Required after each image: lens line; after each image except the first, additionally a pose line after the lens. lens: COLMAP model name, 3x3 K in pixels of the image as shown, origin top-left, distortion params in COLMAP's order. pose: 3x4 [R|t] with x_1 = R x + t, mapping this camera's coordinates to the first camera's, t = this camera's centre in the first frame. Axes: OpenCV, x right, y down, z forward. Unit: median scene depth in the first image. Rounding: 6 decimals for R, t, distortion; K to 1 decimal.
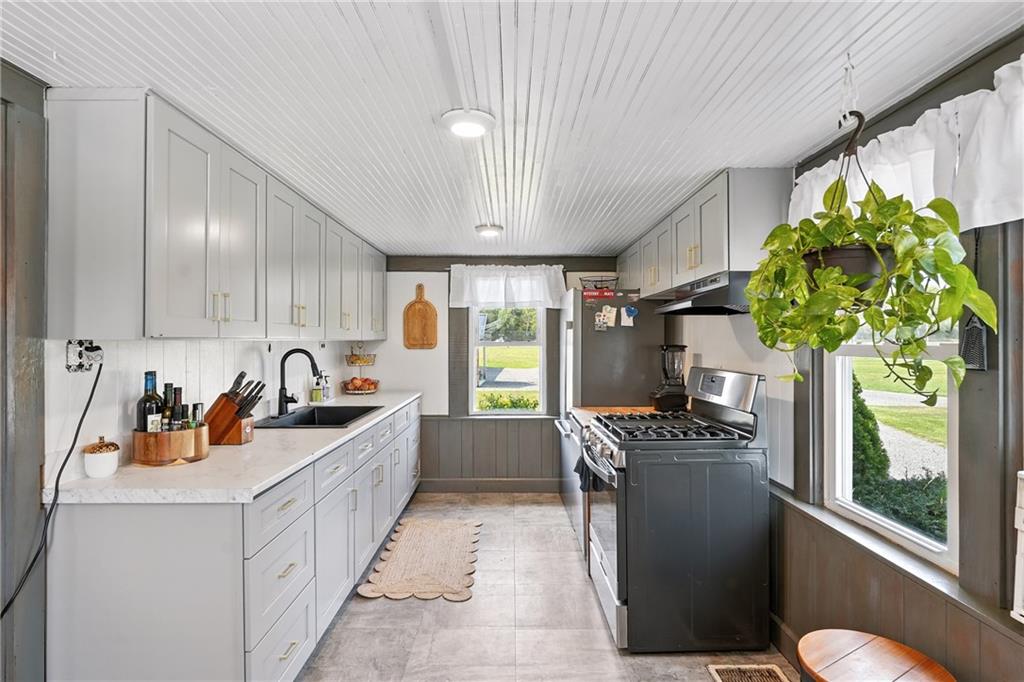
lens RADIAL K [[517.4, 0, 513.0], [0, 517.4, 338.5], [0, 0, 1]] dist [-0.002055, 0.000205]
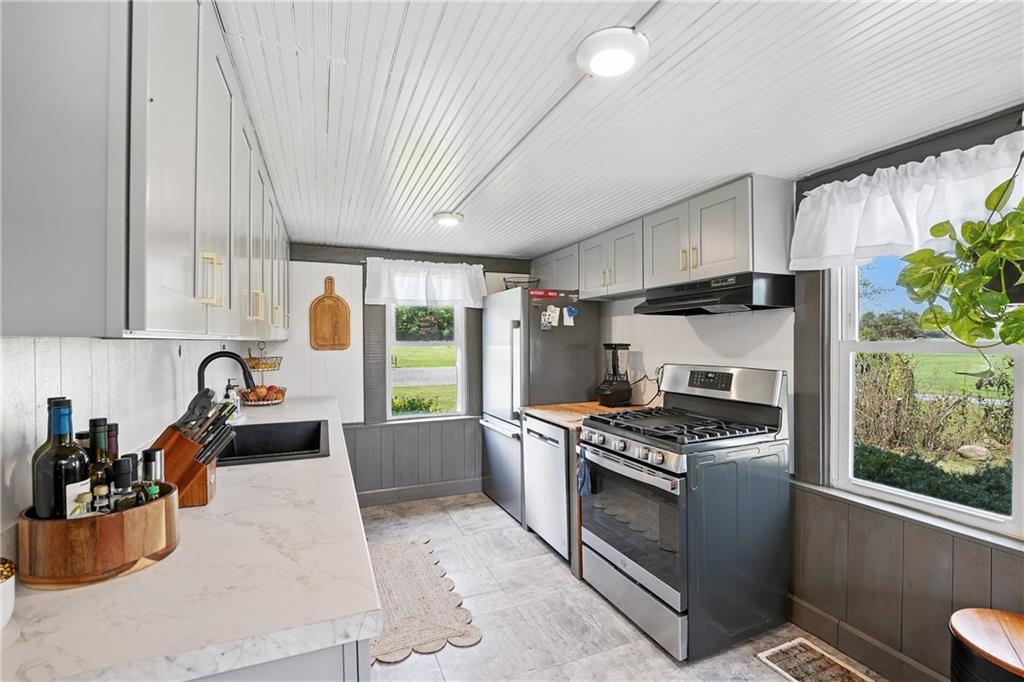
lens RADIAL K [[449.3, 0, 511.3], [0, 449.3, 343.5], [0, 0, 1]] dist [-0.014037, 0.000266]
pose [[0.924576, -0.005607, 0.380957, -0.206708], [0.001931, 0.999948, 0.010030, 0.002163], [-0.380994, -0.008538, 0.924538, 0.190867]]
